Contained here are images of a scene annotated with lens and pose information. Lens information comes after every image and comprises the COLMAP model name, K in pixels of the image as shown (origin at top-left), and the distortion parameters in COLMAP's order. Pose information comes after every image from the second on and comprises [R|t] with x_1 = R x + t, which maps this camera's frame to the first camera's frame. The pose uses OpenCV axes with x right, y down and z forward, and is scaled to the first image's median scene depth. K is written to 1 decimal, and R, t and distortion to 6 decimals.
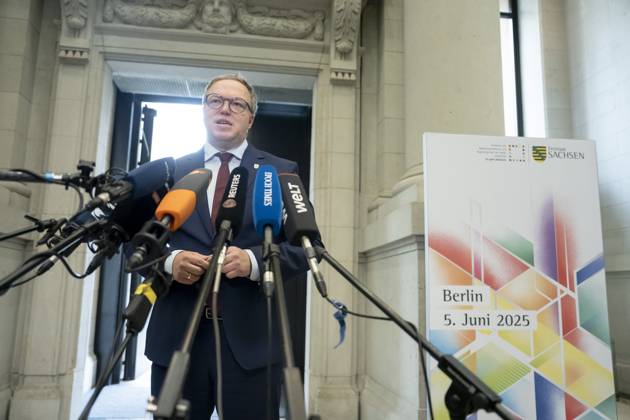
lens RADIAL K [[510.8, 0, 315.0], [0, 510.8, 210.0], [0, 0, 1]] dist [-0.089967, 0.127372]
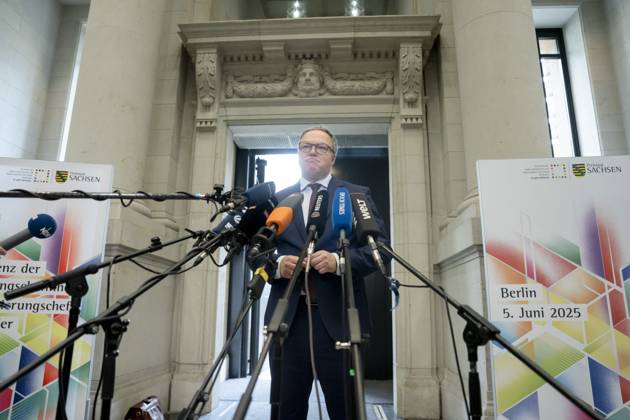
lens RADIAL K [[449.6, 0, 315.0], [0, 449.6, 210.0], [0, 0, 1]] dist [-0.140670, 0.121000]
pose [[0.977983, -0.059253, -0.200097, 0.039184], [0.044250, 0.995921, -0.078639, 0.033749], [0.203940, 0.068053, 0.976615, -0.111111]]
